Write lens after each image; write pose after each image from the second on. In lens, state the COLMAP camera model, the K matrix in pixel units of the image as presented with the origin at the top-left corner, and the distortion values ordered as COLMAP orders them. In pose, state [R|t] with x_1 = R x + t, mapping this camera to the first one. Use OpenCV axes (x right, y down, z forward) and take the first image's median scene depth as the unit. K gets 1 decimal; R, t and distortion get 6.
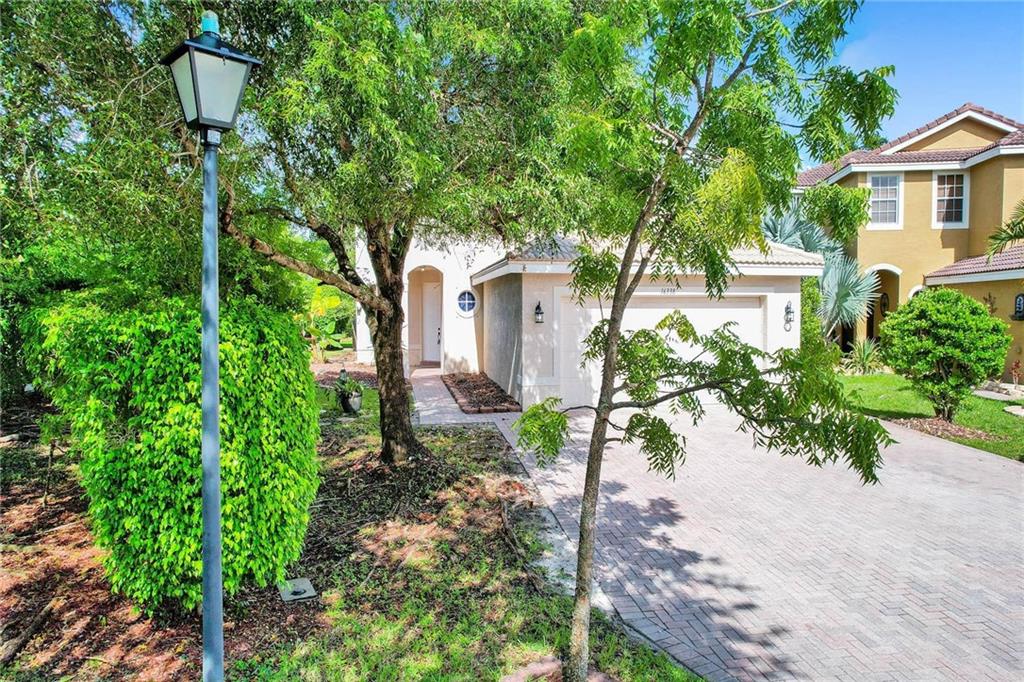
lens RADIAL K [[646.4, 0, 516.2], [0, 646.4, 348.5], [0, 0, 1]] dist [-0.012674, 0.009536]
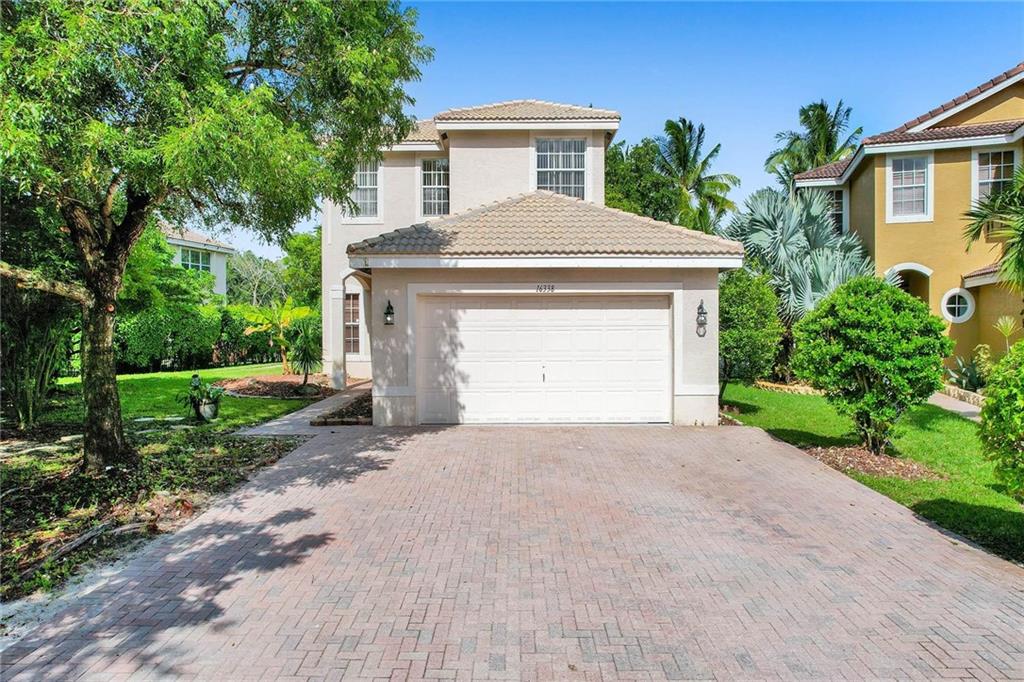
lens RADIAL K [[646.4, 0, 510.1], [0, 646.4, 346.9], [0, 0, 1]] dist [-0.012674, 0.009536]
pose [[0.983377, 0.006052, -0.181474, 0.334031], [-0.012897, 0.999248, -0.036561, 0.019440], [0.181116, 0.038293, 0.982716, 0.154854]]
